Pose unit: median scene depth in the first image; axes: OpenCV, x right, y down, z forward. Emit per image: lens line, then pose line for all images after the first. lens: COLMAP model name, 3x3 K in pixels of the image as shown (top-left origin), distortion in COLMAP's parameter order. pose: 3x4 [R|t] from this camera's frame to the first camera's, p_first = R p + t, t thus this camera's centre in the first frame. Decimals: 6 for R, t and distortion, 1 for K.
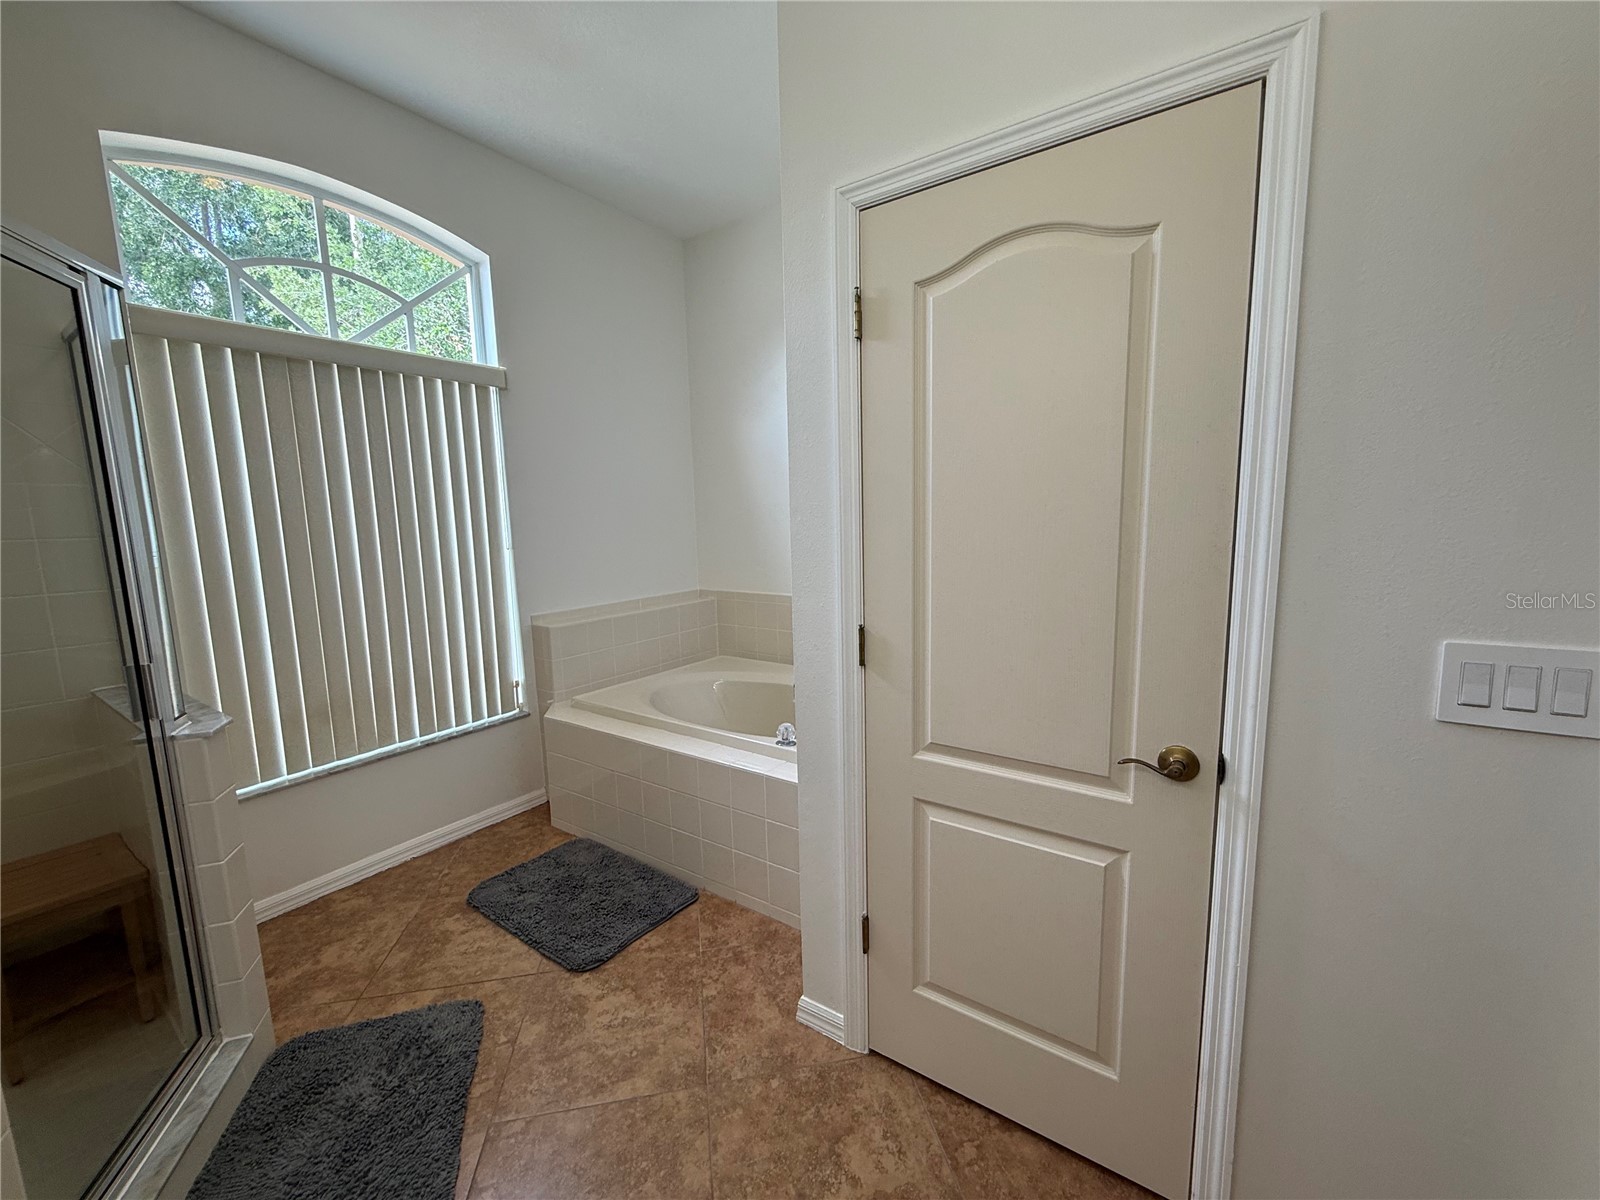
lens RADIAL K [[640.0, 0, 800.3], [0, 640.0, 598.8], [0, 0, 1]] dist [-0.000191, 0.000449]
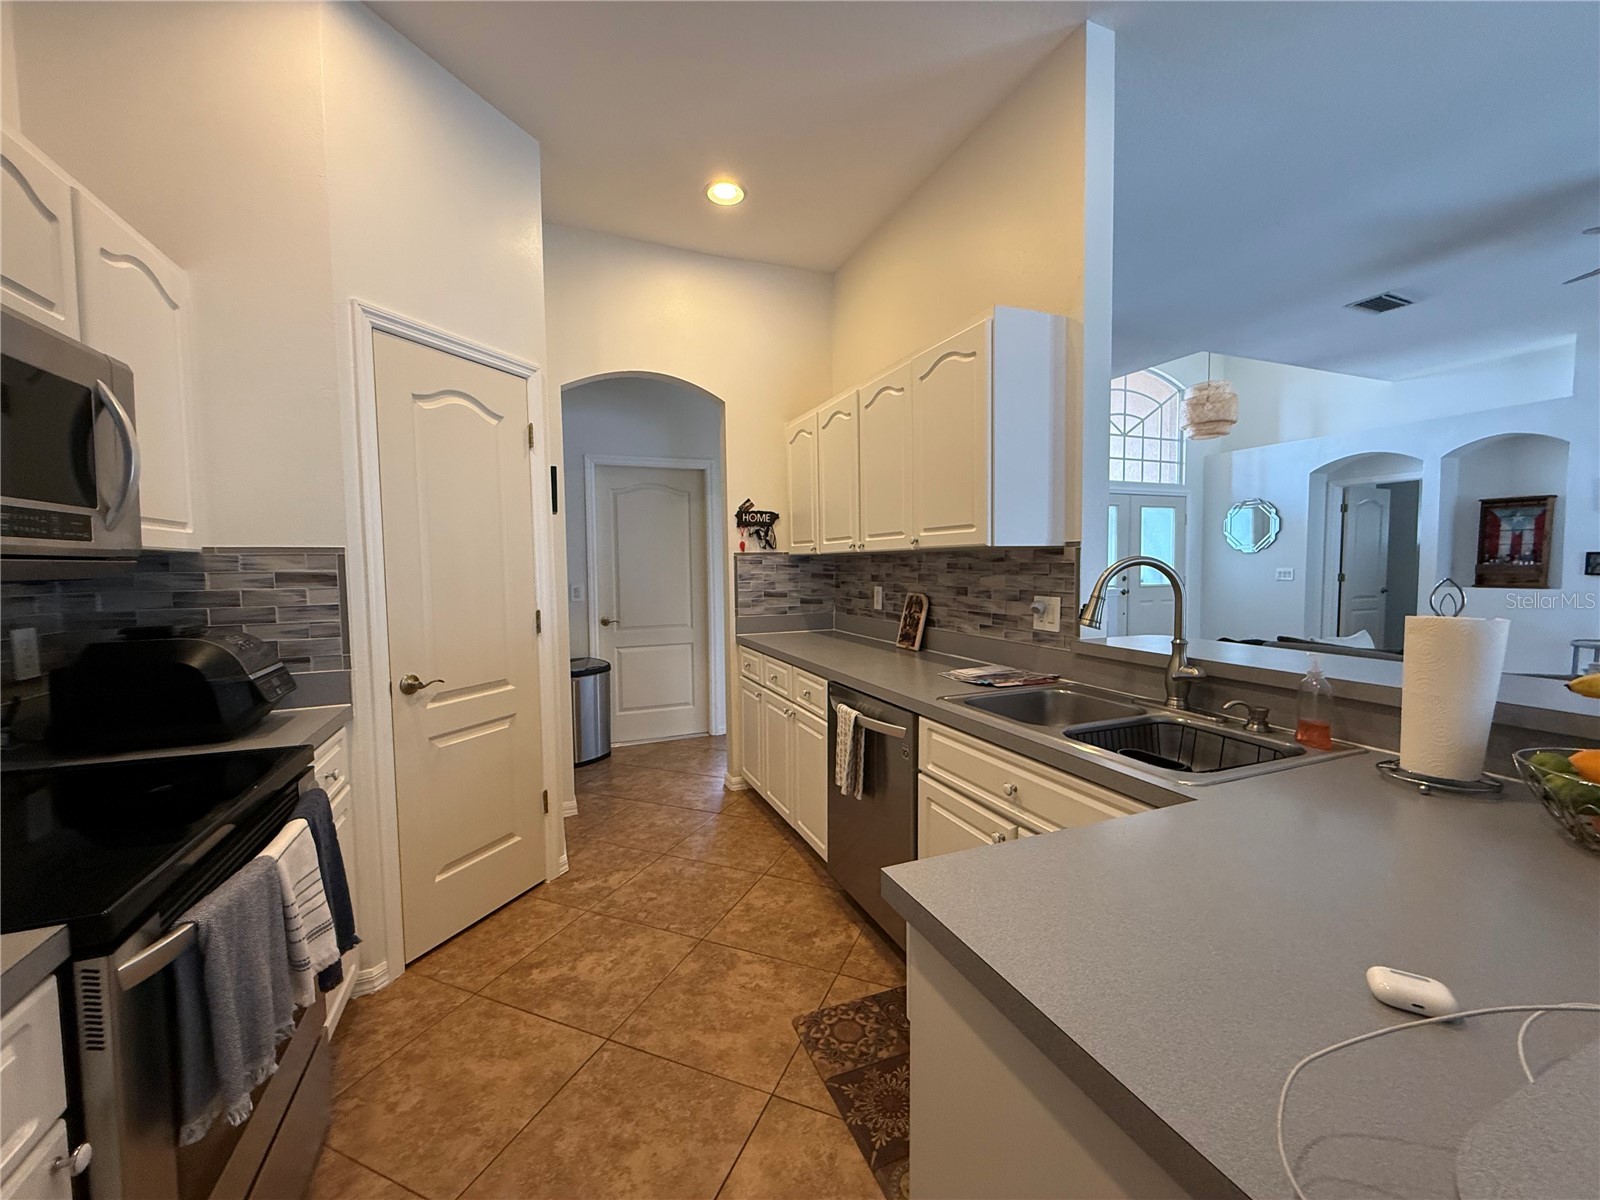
lens RADIAL K [[640.0, 0, 794.5], [0, 640.0, 598.4], [0, 0, 1]] dist [-0.000191, 0.000449]
pose [[0.837910, 0.043126, -0.544102, 0.317000], [-0.081841, 0.995531, -0.047128, 0.034142], [0.539637, 0.084019, 0.837695, 0.049112]]
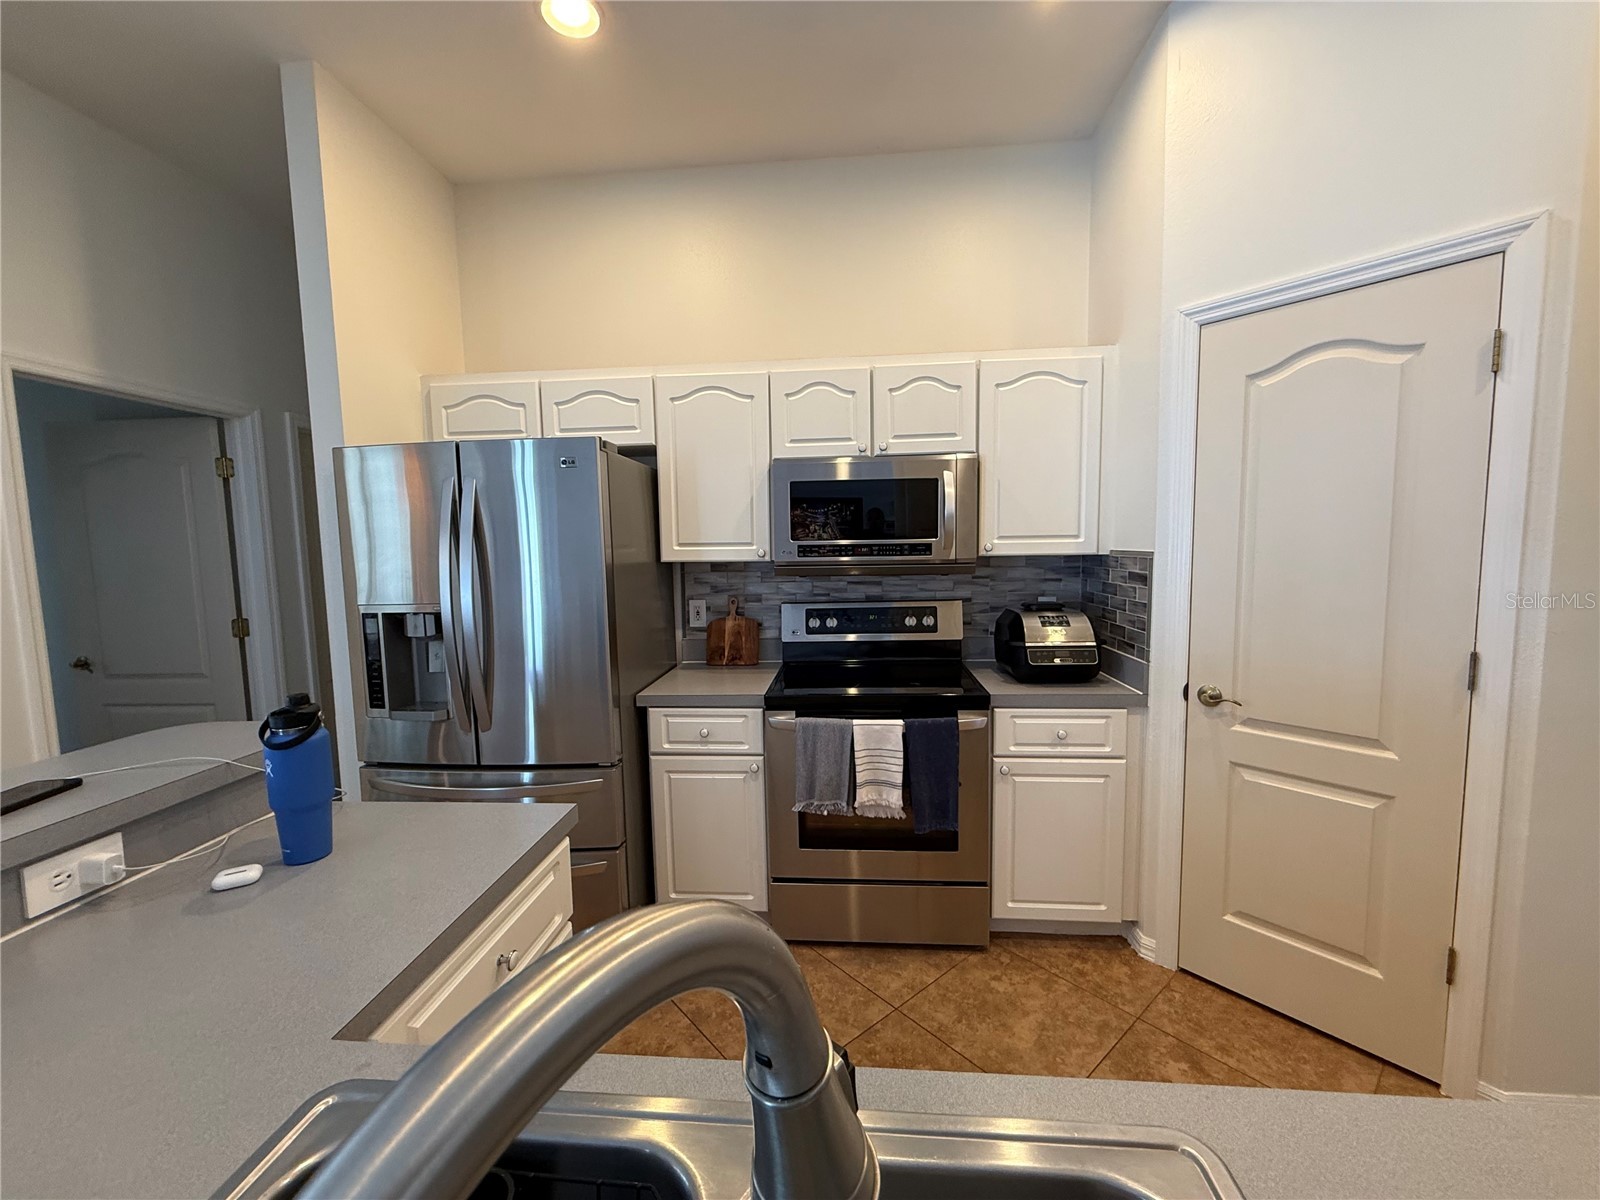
lens RADIAL K [[640.0, 0, 799.3], [0, 640.0, 597.5], [0, 0, 1]] dist [-0.000191, 0.000449]
pose [[-0.866862, 0.081665, -0.491813, 0.248093], [-0.029496, 0.976364, 0.214112, -0.164807], [0.497674, 0.200112, -0.843964, 1.089348]]
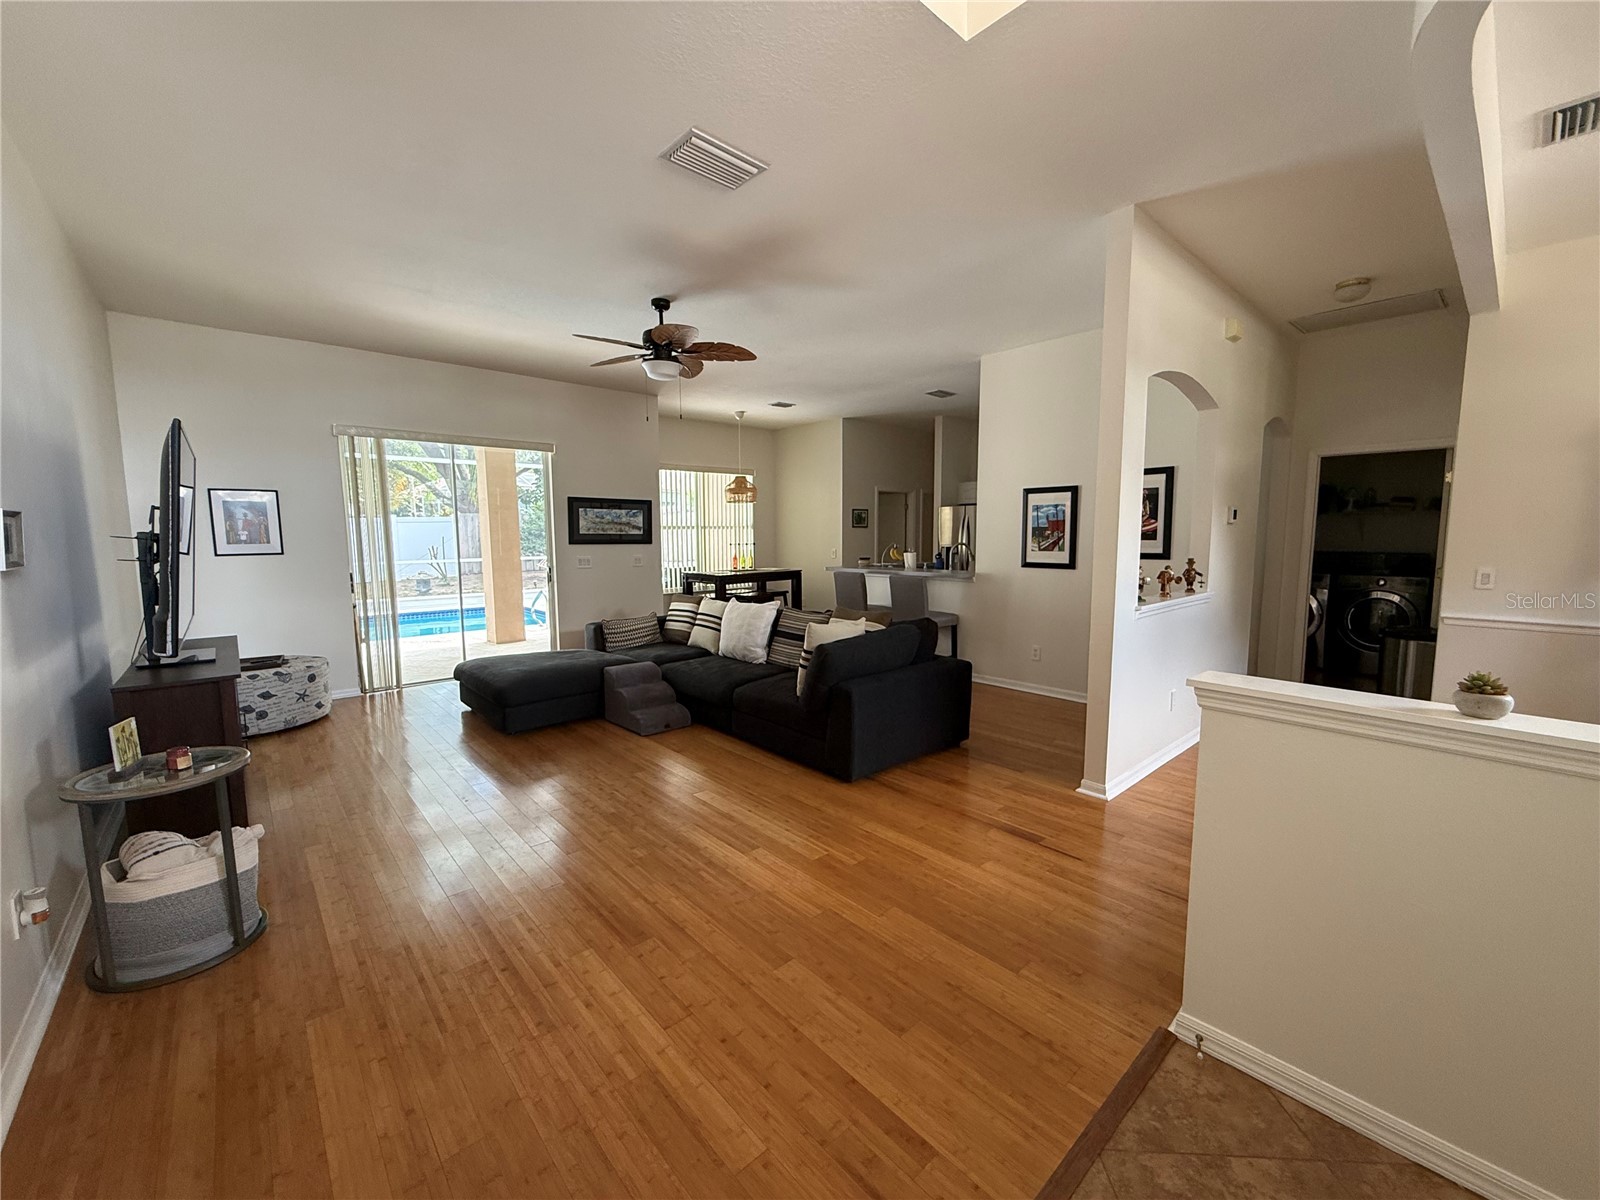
lens RADIAL K [[640.0, 0, 800.5], [0, 640.0, 599.0], [0, 0, 1]] dist [-0.000191, 0.000449]
pose [[-0.973489, 0.004420, 0.228690, 0.291919], [0.059135, 0.970685, 0.232969, -0.637273], [-0.220956, 0.240316, -0.945212, 4.405152]]
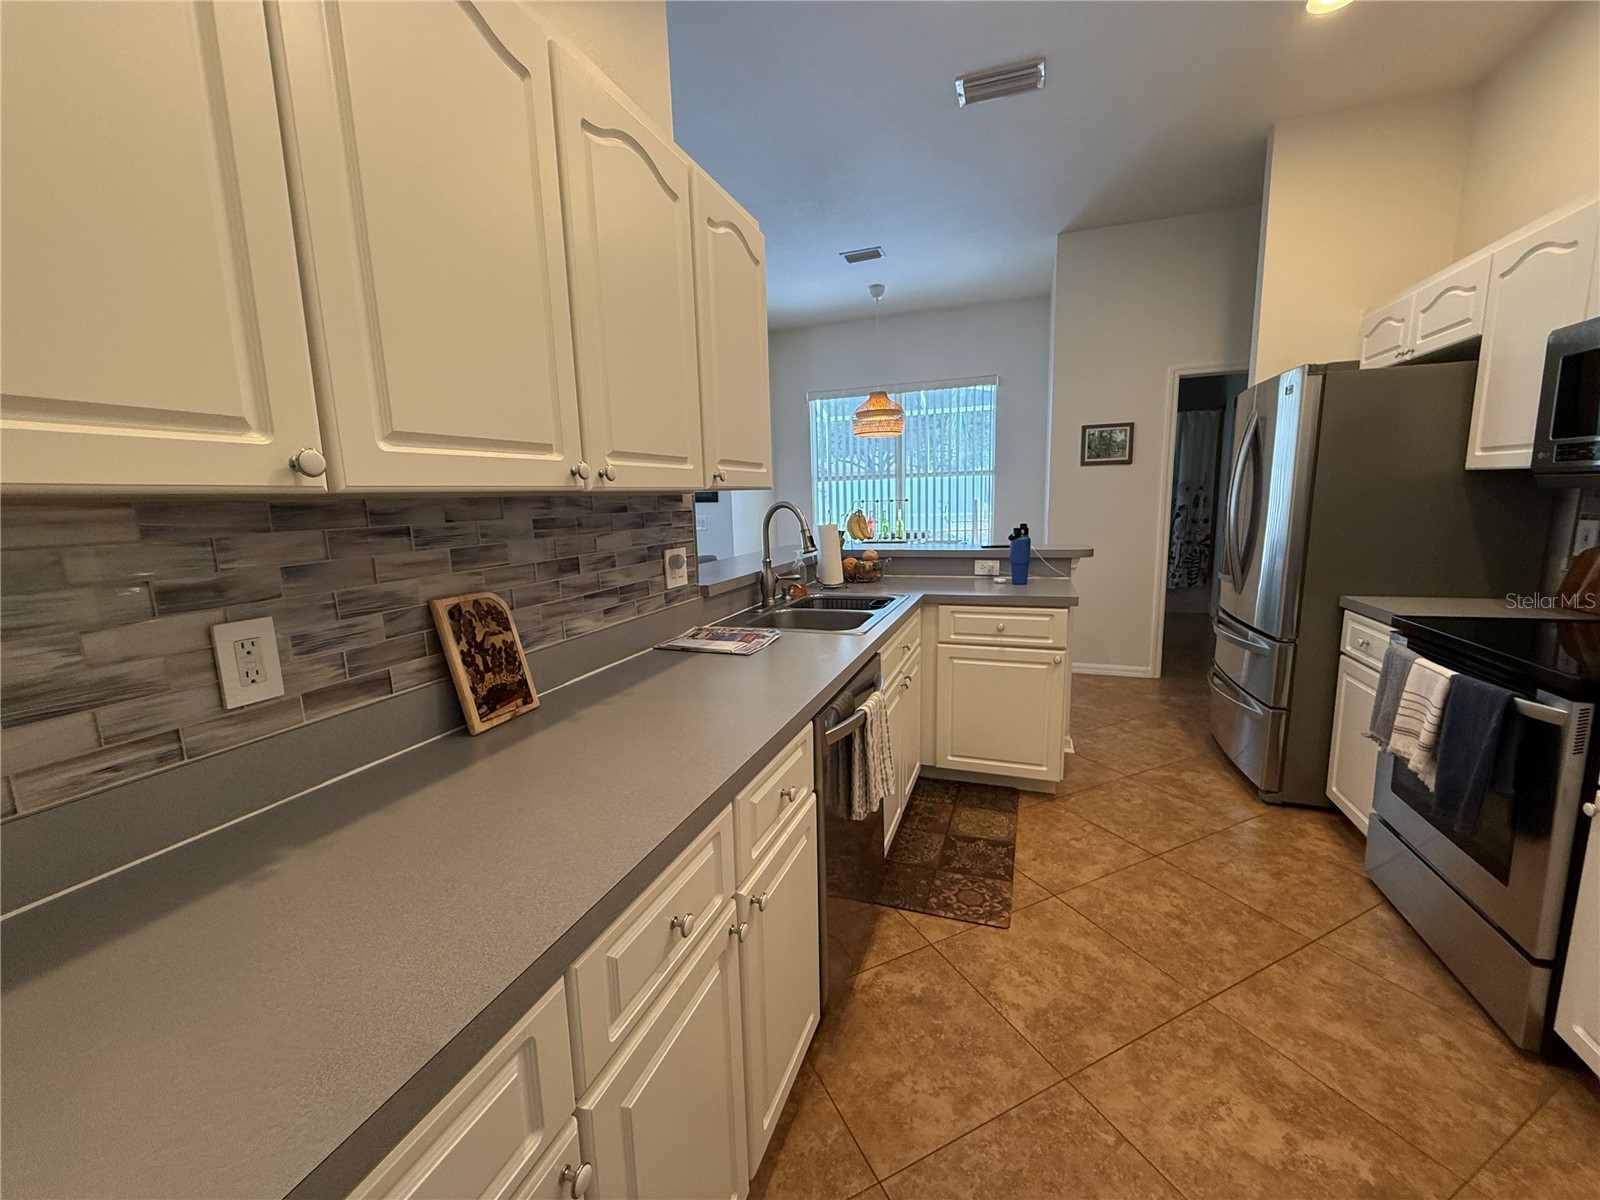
lens RADIAL K [[640.0, 0, 800.0], [0, 640.0, 601.1], [0, 0, 1]] dist [-0.000191, 0.000449]
pose [[-0.261736, -0.126435, 0.956822, -0.957417], [0.166797, 0.970539, 0.173875, -0.121774], [-0.950617, 0.205104, -0.232936, 1.300461]]
